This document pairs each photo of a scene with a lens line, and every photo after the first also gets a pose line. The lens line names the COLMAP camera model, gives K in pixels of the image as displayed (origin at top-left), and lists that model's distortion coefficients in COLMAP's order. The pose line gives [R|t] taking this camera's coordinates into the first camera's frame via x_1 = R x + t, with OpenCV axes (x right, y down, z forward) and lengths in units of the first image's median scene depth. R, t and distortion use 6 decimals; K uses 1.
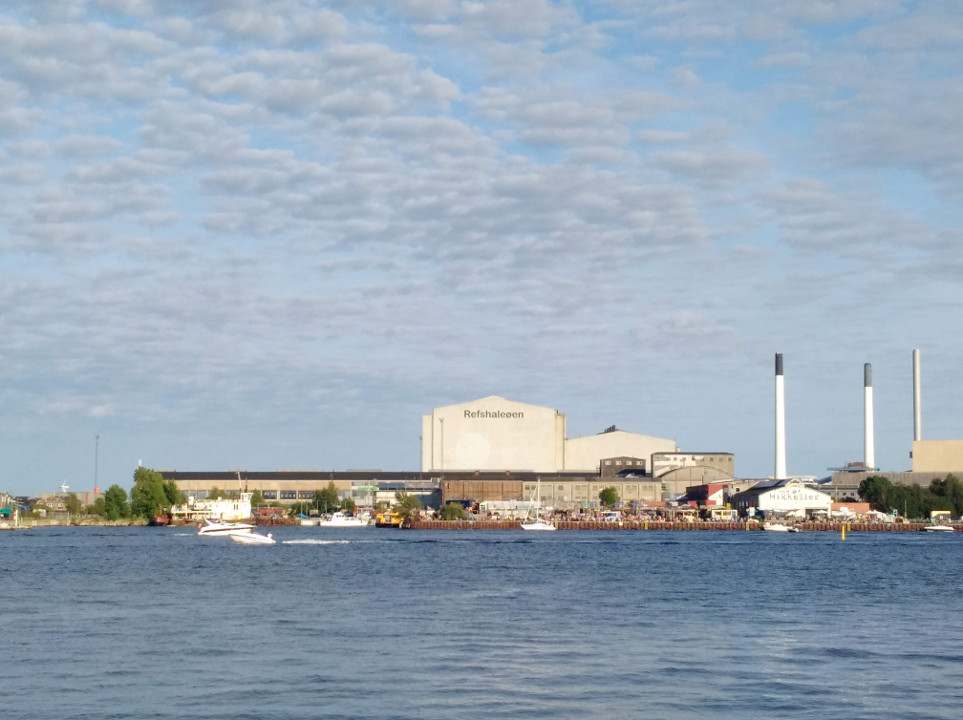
lens RADIAL K [[2647.1, 0, 481.6], [0, 2647.1, 361.6], [0, 0, 1]] dist [1.001966, 0.000000]
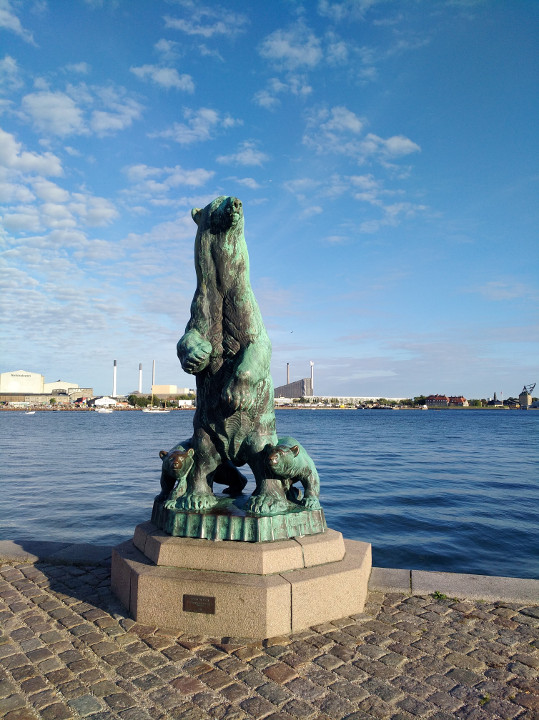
lens RADIAL K [[1979.1, 0, 269.5], [0, 1979.1, 360.5], [0, 0, 1]] dist [1.001966, 0.000000]
pose [[0.863283, 0.025985, 0.504051, -1.057662], [-0.032143, 0.999477, 0.003526, -0.018913], [-0.503695, -0.019246, 0.863667, -1.404730]]
